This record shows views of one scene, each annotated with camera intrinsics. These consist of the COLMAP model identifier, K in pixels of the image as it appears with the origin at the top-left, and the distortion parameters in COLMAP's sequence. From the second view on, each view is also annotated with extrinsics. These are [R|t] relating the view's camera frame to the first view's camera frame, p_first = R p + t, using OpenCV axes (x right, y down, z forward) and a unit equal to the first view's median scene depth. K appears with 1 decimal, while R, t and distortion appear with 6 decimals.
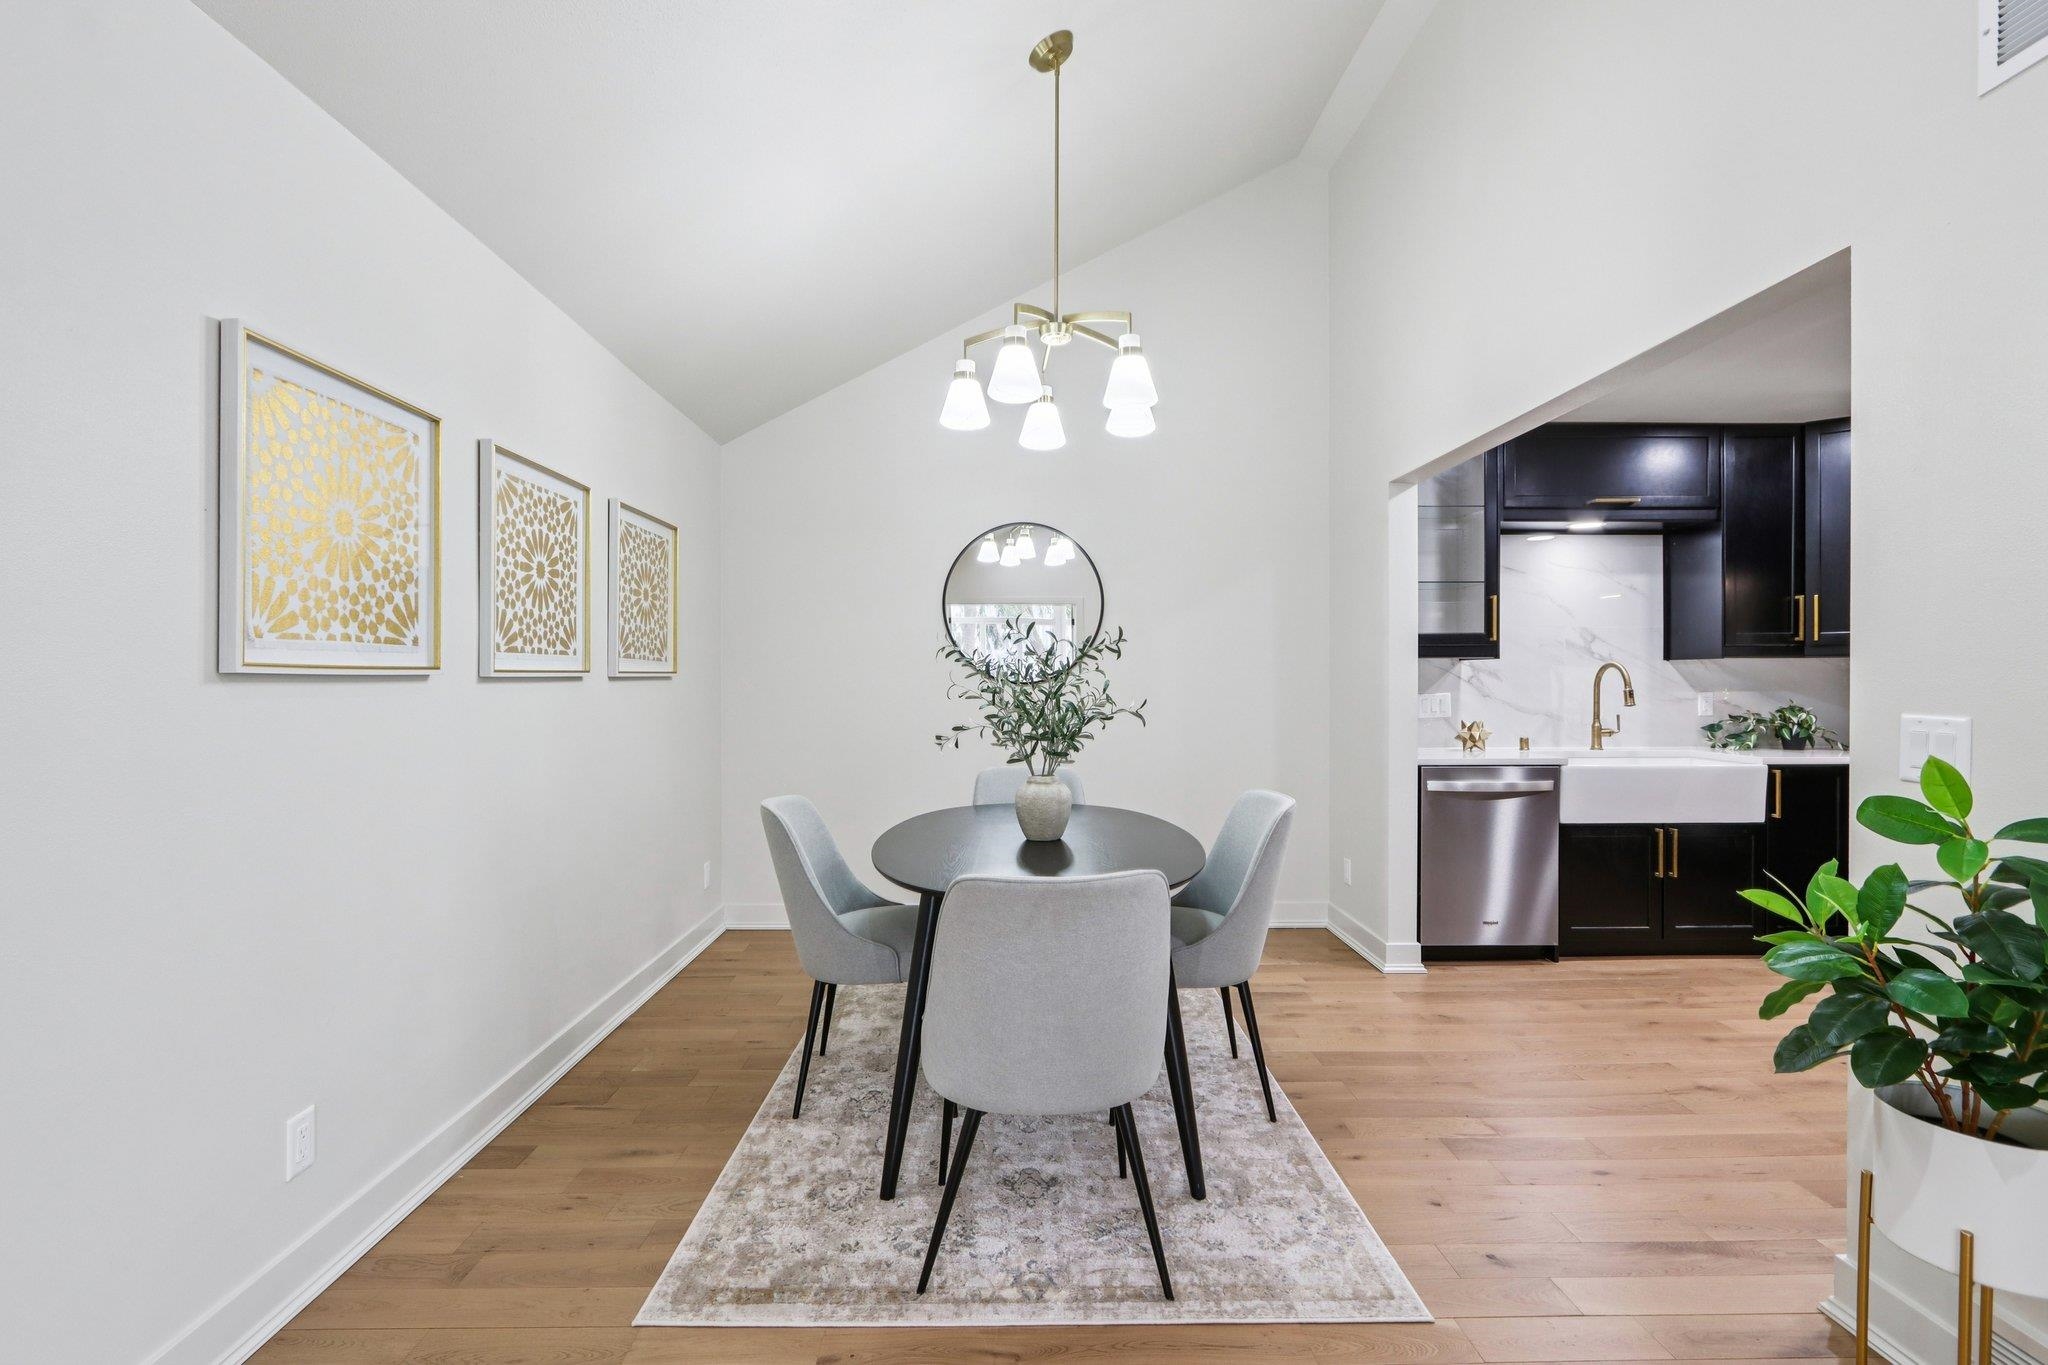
lens RADIAL K [[964.1, 0, 1011.8], [0, 964.1, 684.1], [0, 0, 1]] dist [-0.010758, -0.000141]
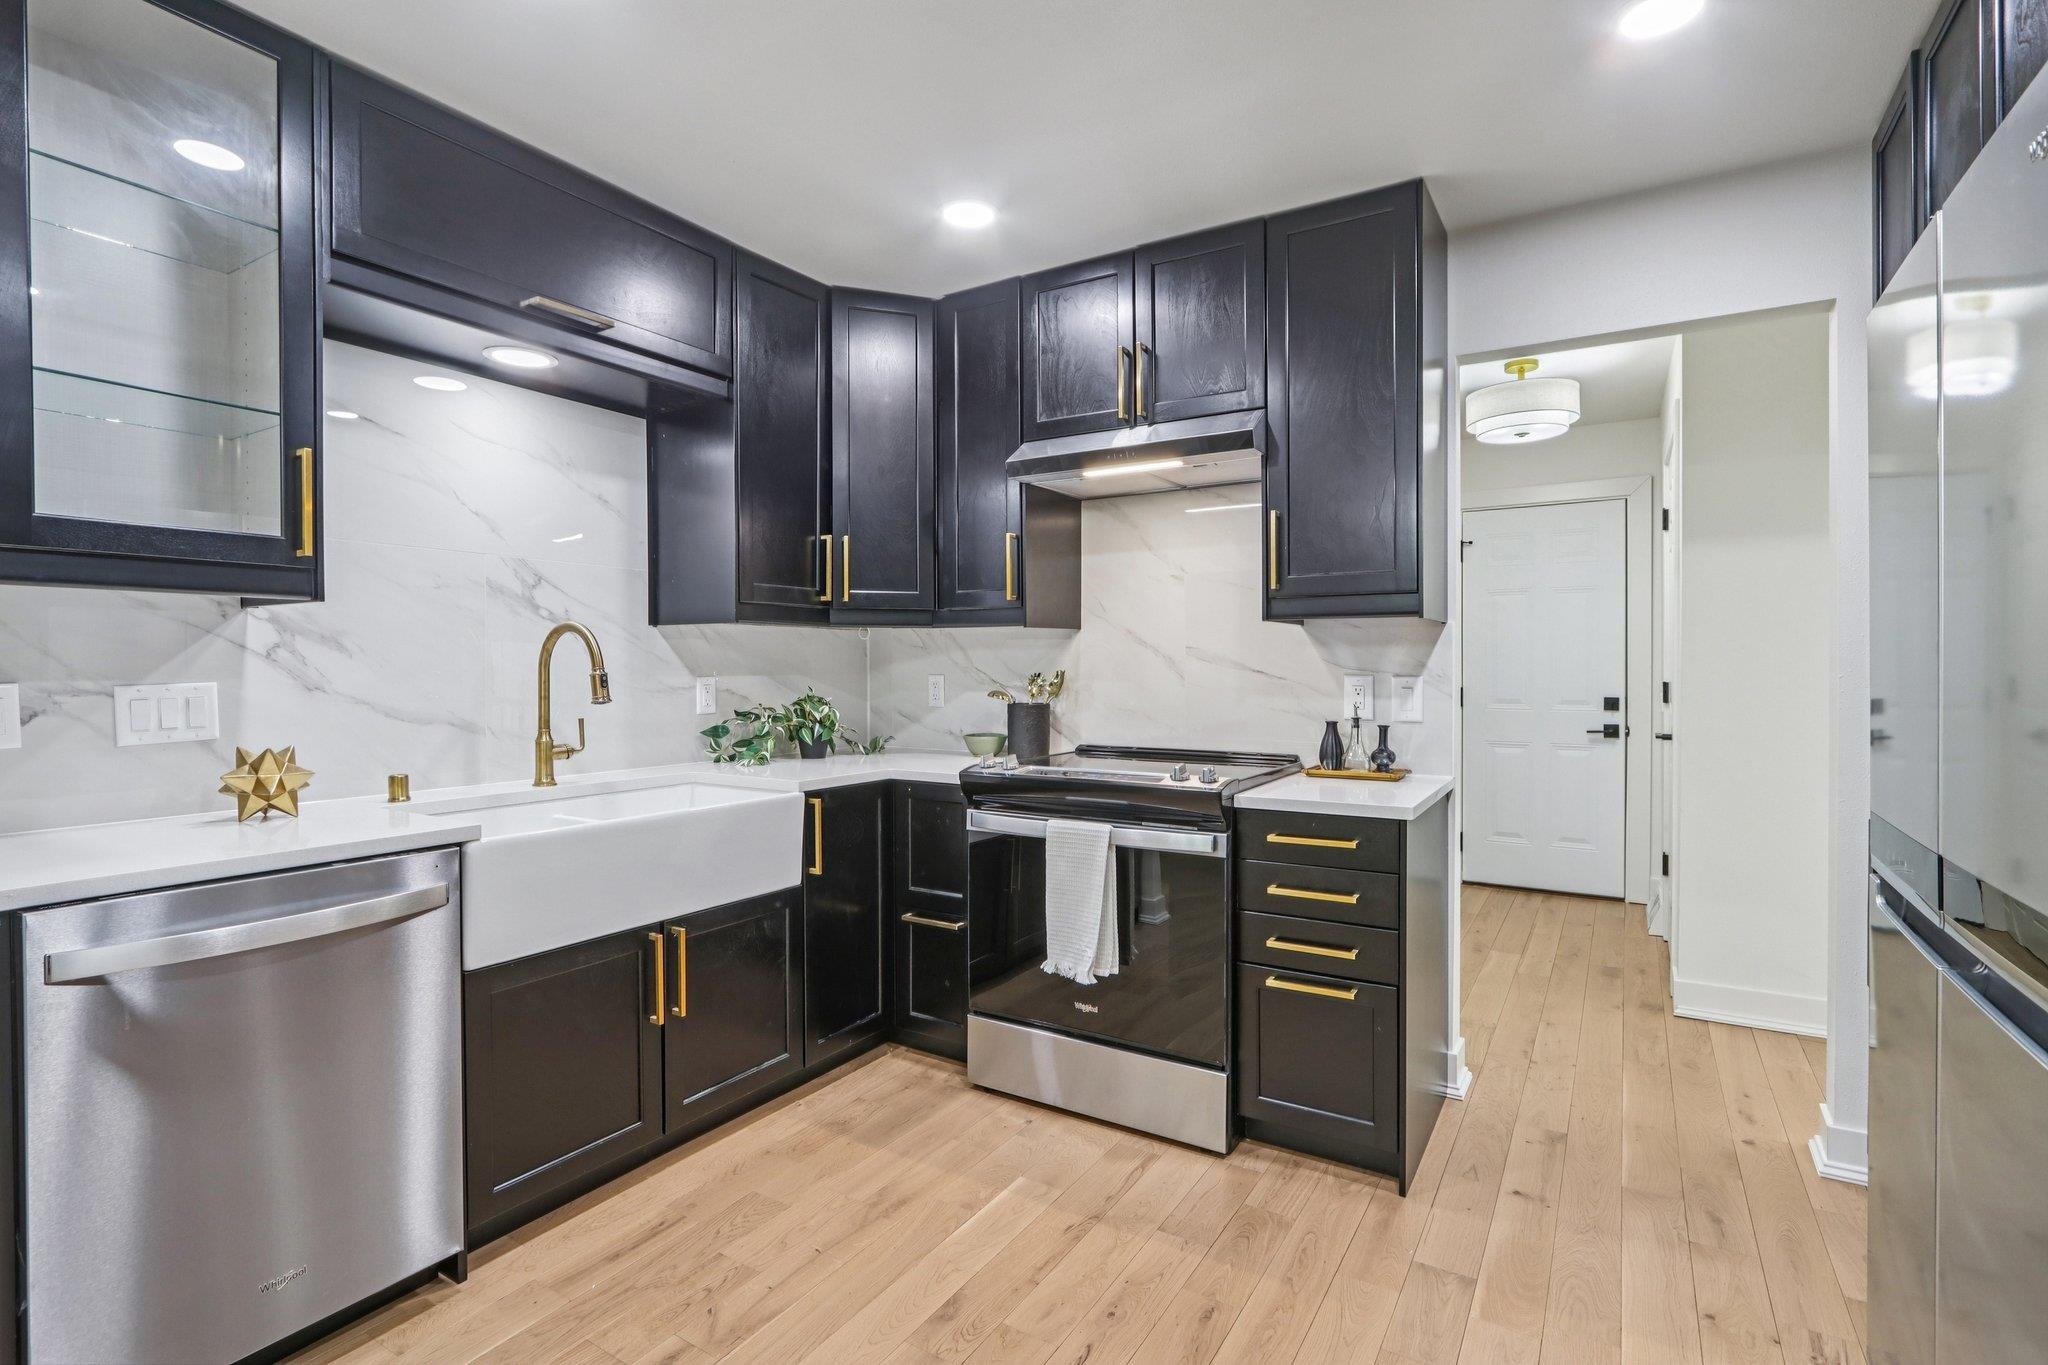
lens RADIAL K [[964.1, 0, 1011.8], [0, 964.1, 684.1], [0, 0, 1]] dist [-0.010758, -0.000141]
pose [[0.548768, -0.013193, 0.835871, 0.306527], [0.002738, 0.999898, 0.013984, 0.004880], [-0.835970, -0.005385, 0.548748, 0.491431]]
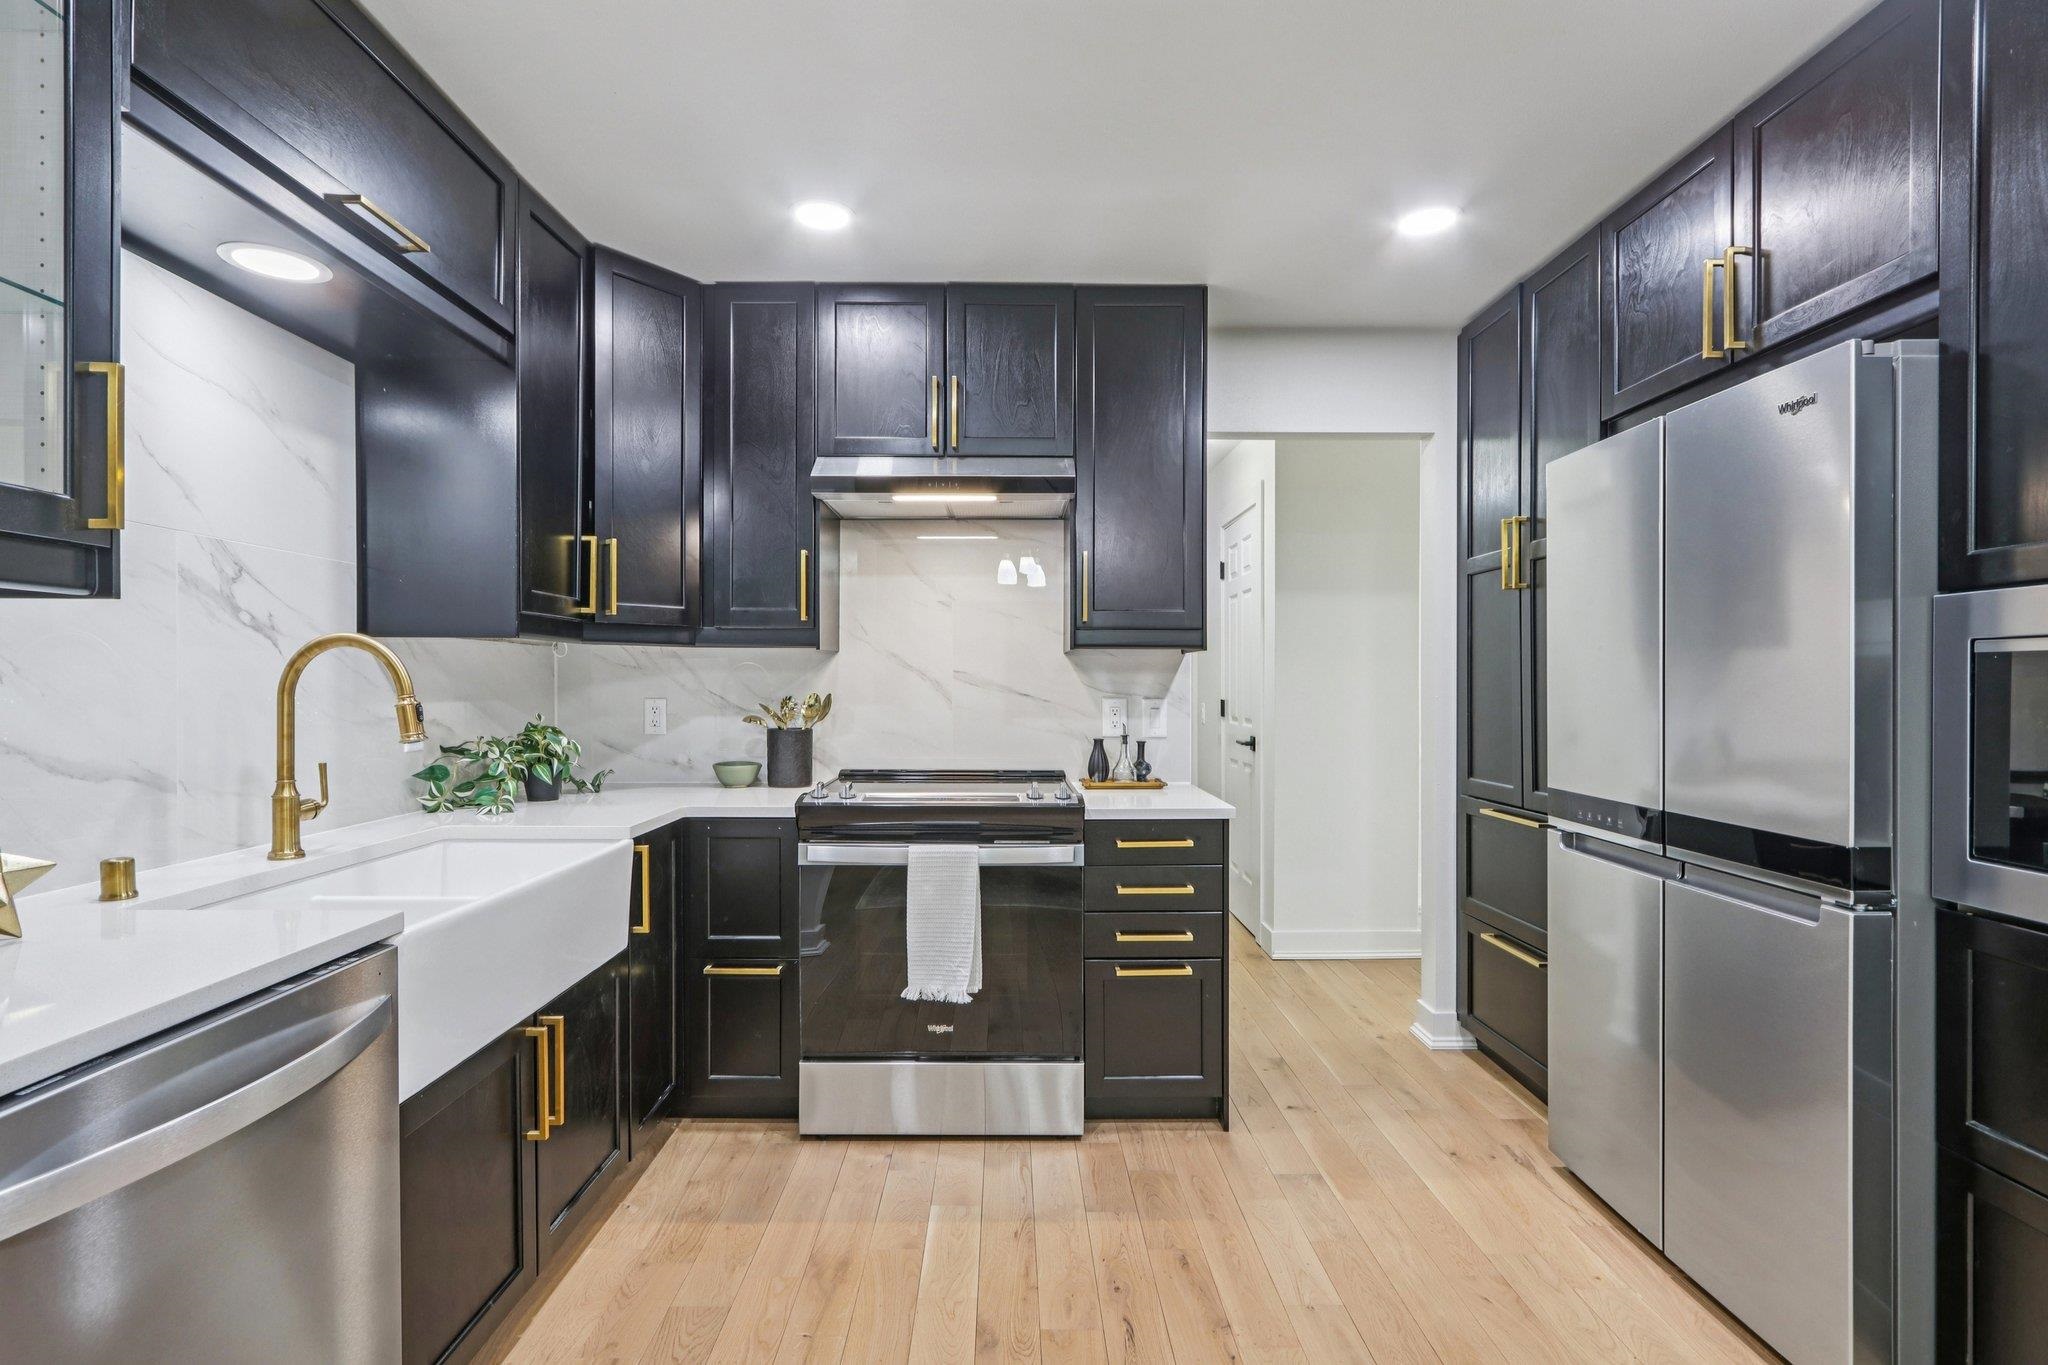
lens RADIAL K [[996.6, 0, 1011.1], [0, 996.6, 694.8], [0, 0, 1]] dist [-0.004544, -0.000336]
pose [[0.011572, -0.010074, 0.999882, 0.213102], [0.001203, 0.999949, 0.010060, -0.001315], [-0.999932, 0.001086, 0.011583, 0.709952]]
